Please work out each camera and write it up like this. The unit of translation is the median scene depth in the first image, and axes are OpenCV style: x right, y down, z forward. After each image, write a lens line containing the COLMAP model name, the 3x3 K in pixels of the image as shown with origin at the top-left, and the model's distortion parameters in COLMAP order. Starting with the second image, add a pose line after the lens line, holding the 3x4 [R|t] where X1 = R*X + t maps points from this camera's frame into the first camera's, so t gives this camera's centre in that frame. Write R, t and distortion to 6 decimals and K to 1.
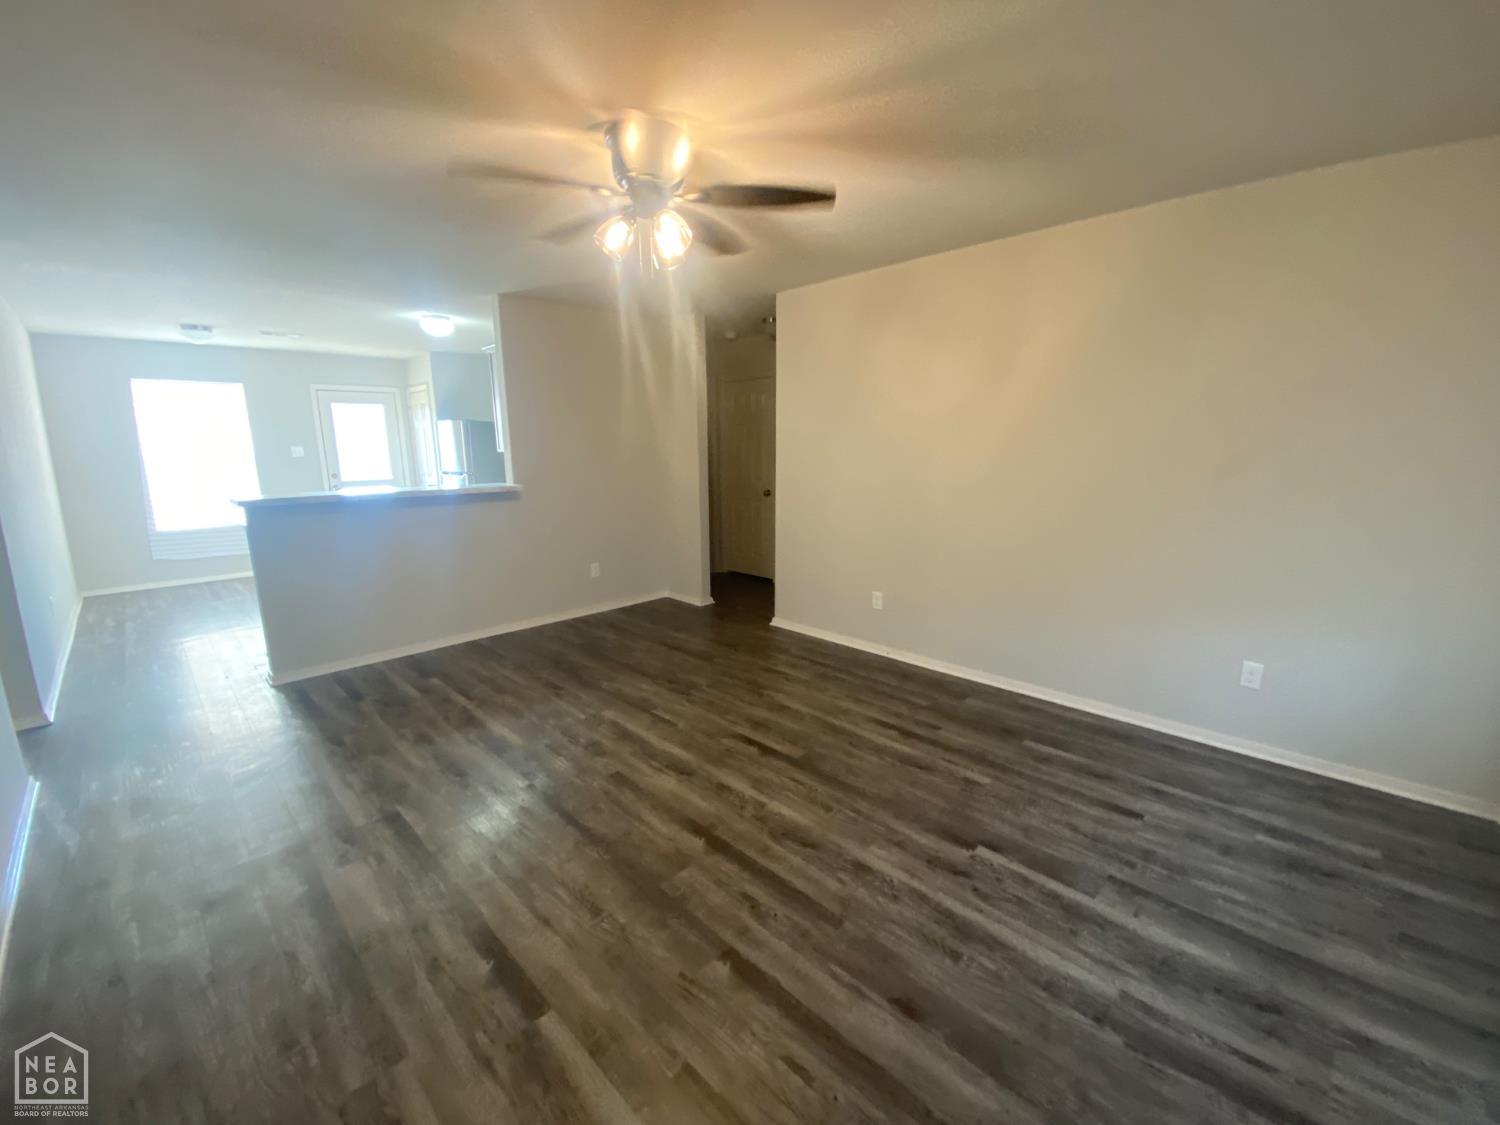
lens RADIAL K [[610.8, 0, 756.3], [0, 610.8, 558.0], [0, 0, 1]] dist [-0.002061, -0.000857]
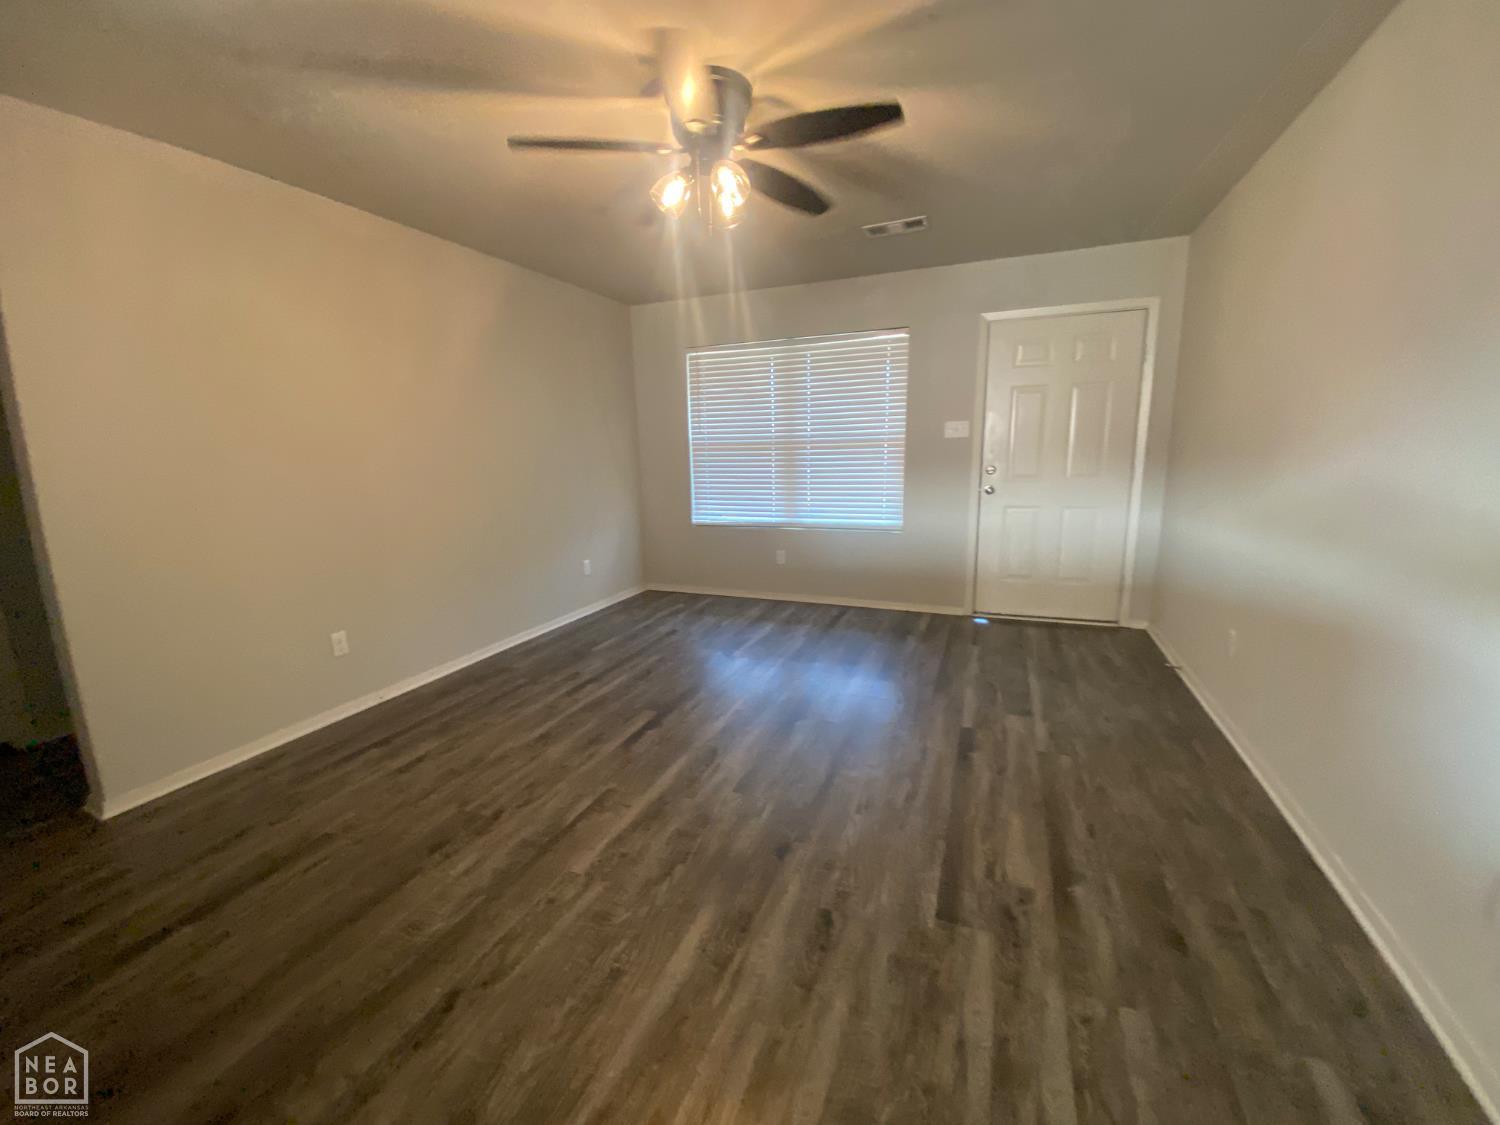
lens RADIAL K [[610.8, 0, 754.3], [0, 610.8, 559.2], [0, 0, 1]] dist [-0.002061, -0.000857]
pose [[-0.377149, -0.158009, 0.912574, -0.842594], [0.203989, 0.946969, 0.248269, -0.141055], [-0.903409, 0.279789, -0.324917, 1.017060]]
